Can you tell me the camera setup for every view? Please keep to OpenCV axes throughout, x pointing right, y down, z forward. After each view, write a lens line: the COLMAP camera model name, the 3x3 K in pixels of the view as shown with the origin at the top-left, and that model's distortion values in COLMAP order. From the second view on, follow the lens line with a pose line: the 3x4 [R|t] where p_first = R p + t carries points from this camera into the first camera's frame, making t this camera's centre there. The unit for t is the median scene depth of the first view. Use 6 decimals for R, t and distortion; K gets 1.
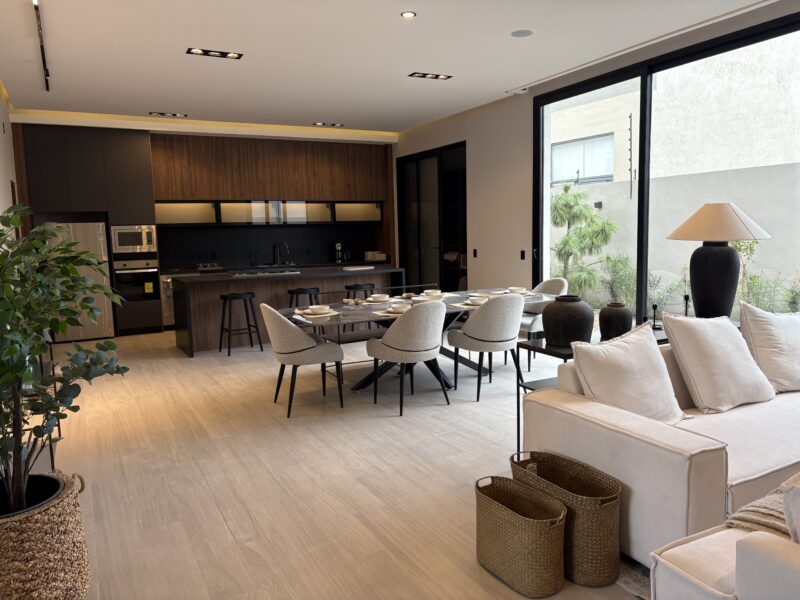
lens RADIAL K [[618.2, 0, 400.0], [0, 618.2, 300.0], [0, 0, 1]] dist [0.003515, 0.001608]
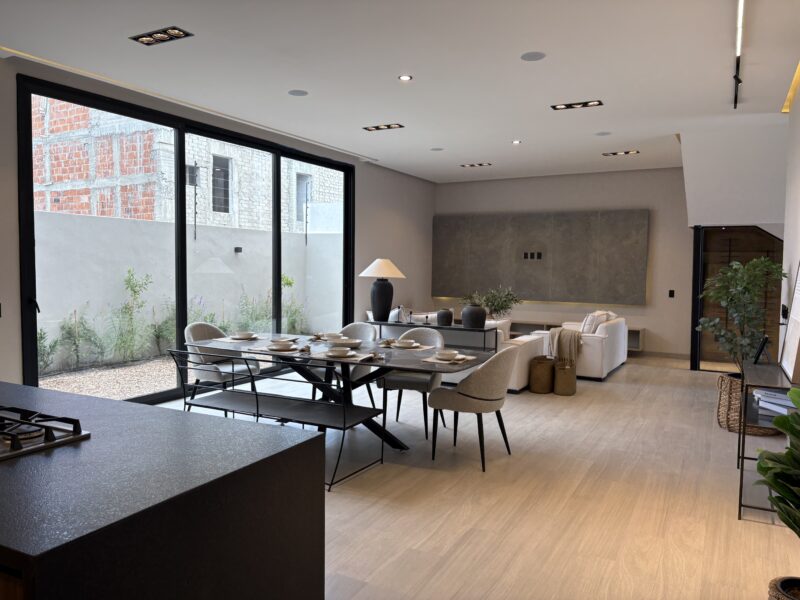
lens RADIAL K [[618.2, 0, 400.0], [0, 618.2, 300.0], [0, 0, 1]] dist [0.003515, 0.001608]
pose [[-0.567989, -0.025179, 0.822651, -0.993599], [0.095909, 0.990697, 0.096542, -0.189693], [-0.817429, 0.133735, -0.560290, 1.849850]]
